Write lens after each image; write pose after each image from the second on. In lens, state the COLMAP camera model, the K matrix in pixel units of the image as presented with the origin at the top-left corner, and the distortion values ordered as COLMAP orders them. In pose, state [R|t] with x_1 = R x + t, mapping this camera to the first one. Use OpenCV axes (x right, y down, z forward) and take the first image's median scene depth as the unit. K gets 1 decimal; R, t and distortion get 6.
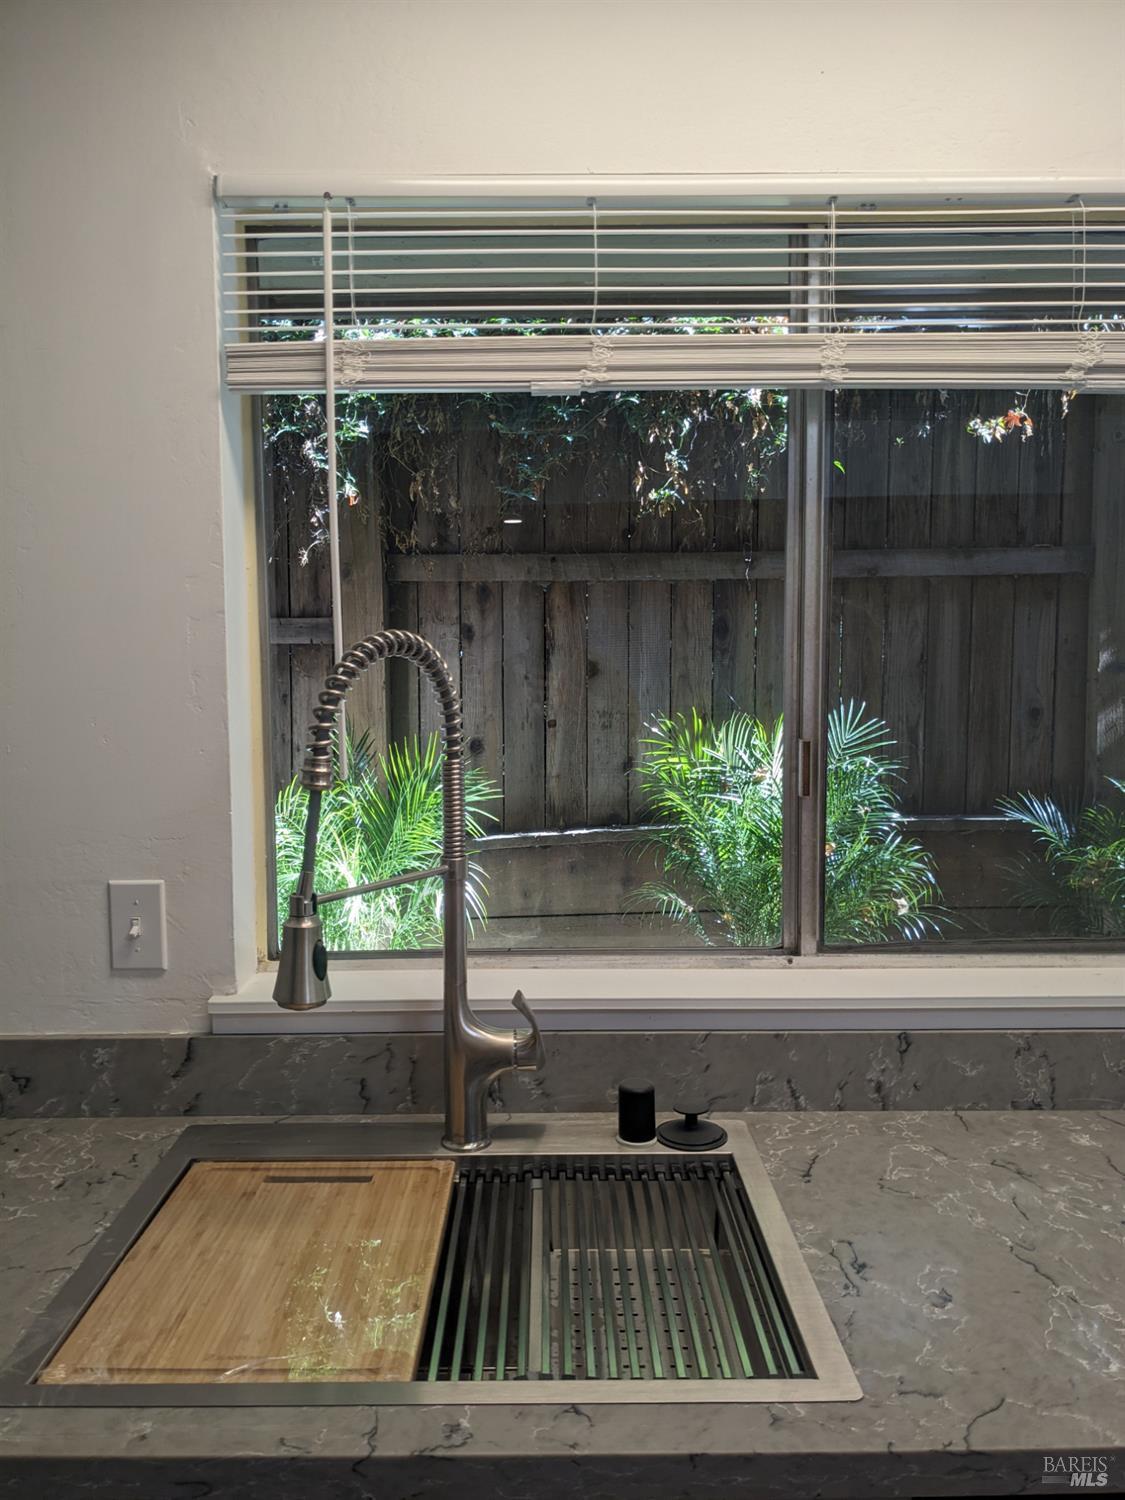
lens RADIAL K [[1192.0, 0, 565.6], [0, 1192.0, 759.0], [0, 0, 1]] dist [0.043045, -0.060492]
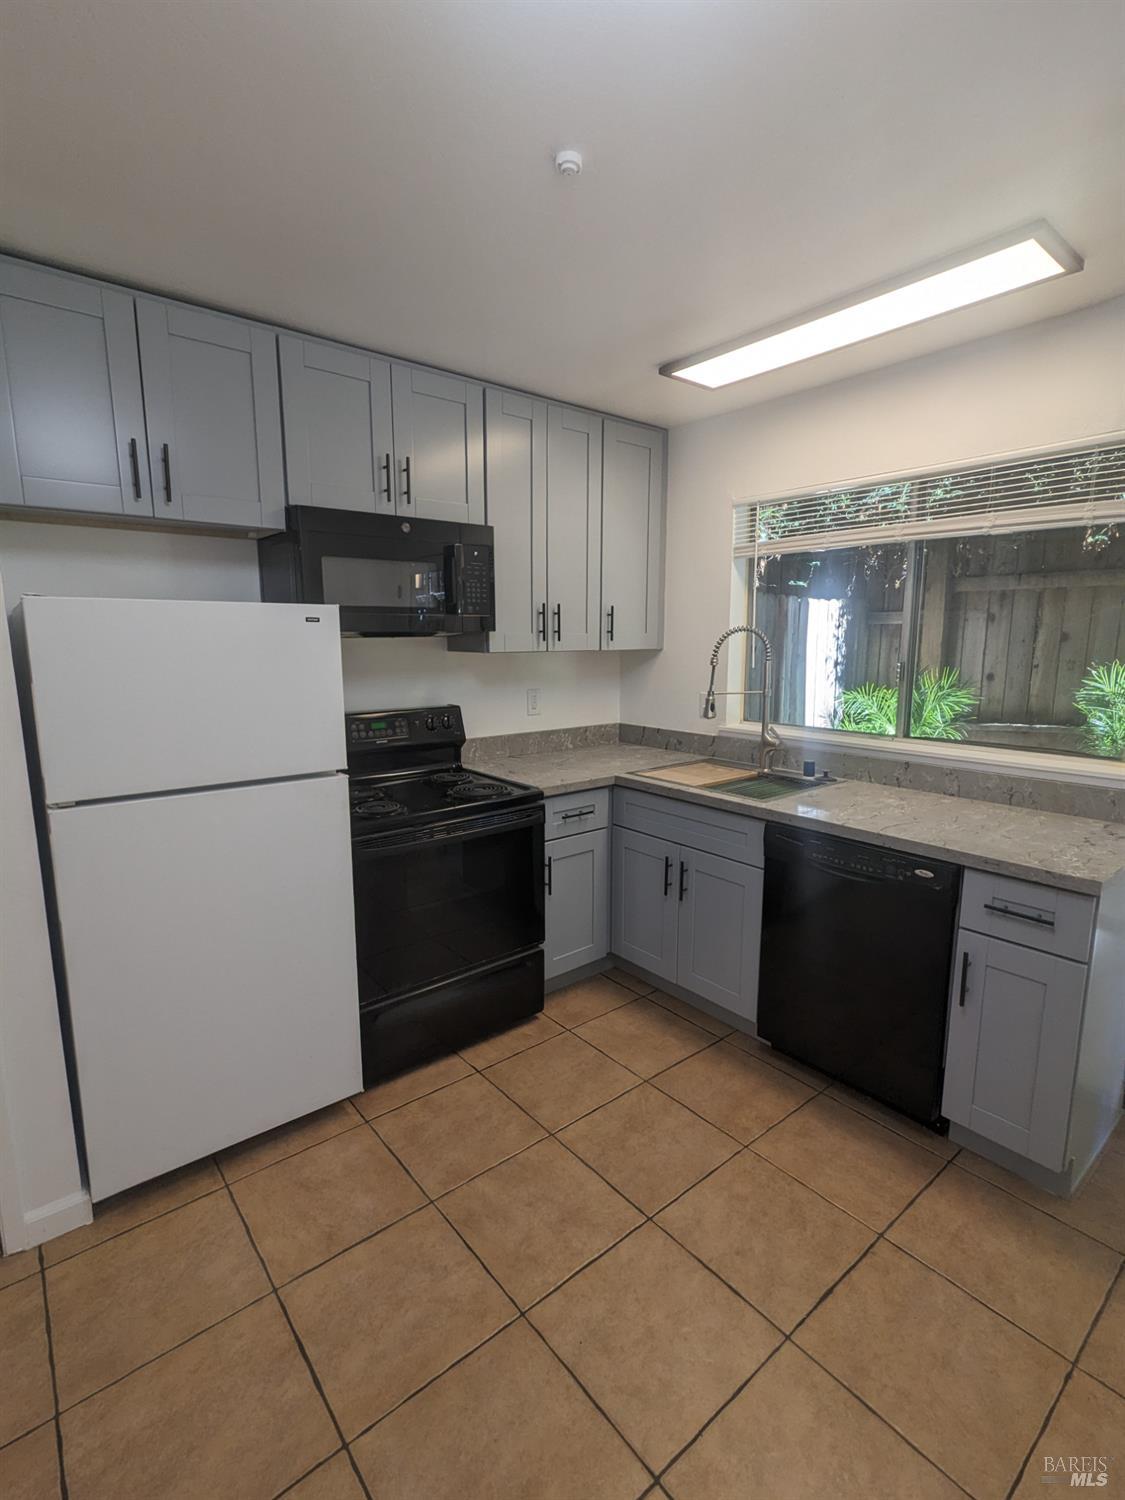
lens RADIAL K [[716.7, 0, 560.6], [0, 716.7, 756.6], [0, 0, 1]] dist [-0.000864, 0.002841]
pose [[0.630608, 0.137232, -0.763872, 0.432733], [-0.064769, 0.990115, 0.124408, 0.020263], [0.773394, -0.028977, 0.633263, -0.308634]]
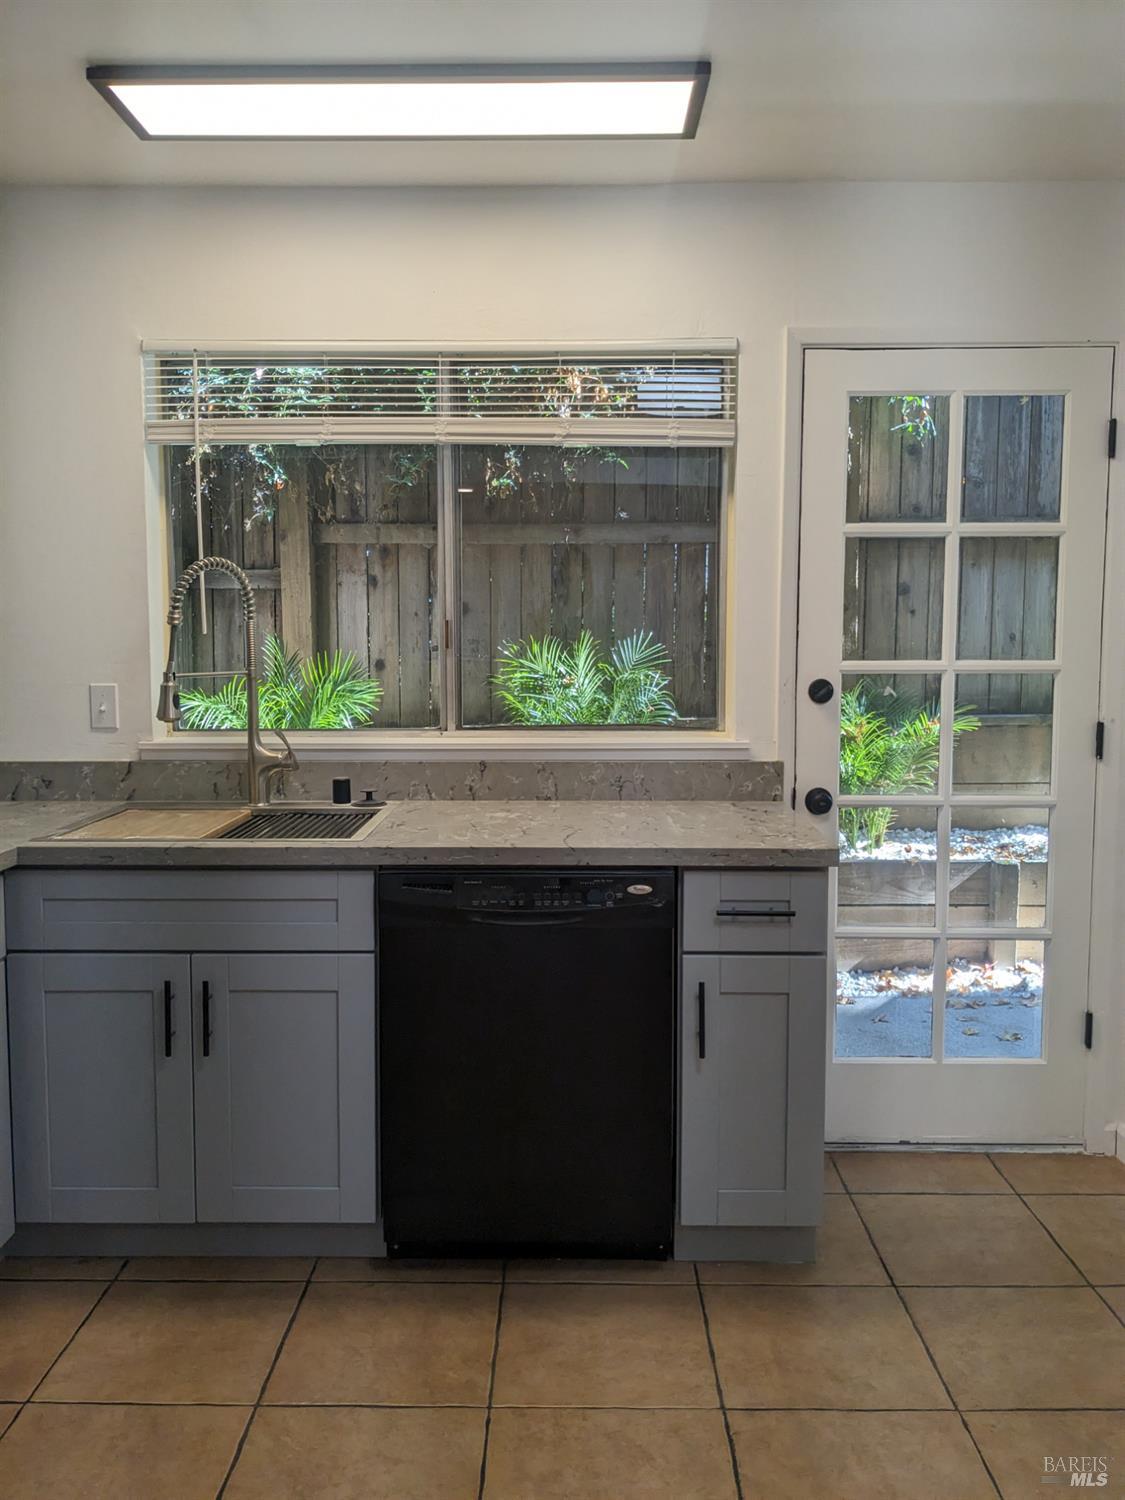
lens RADIAL K [[1192.0, 0, 578.7], [0, 1192.0, 731.5], [0, 0, 1]] dist [0.043045, -0.060492]
pose [[0.999929, 0.007154, -0.009510, 0.184116], [-0.007140, 0.999973, 0.001449, 0.069018], [0.009520, -0.001381, 0.999954, -0.403543]]
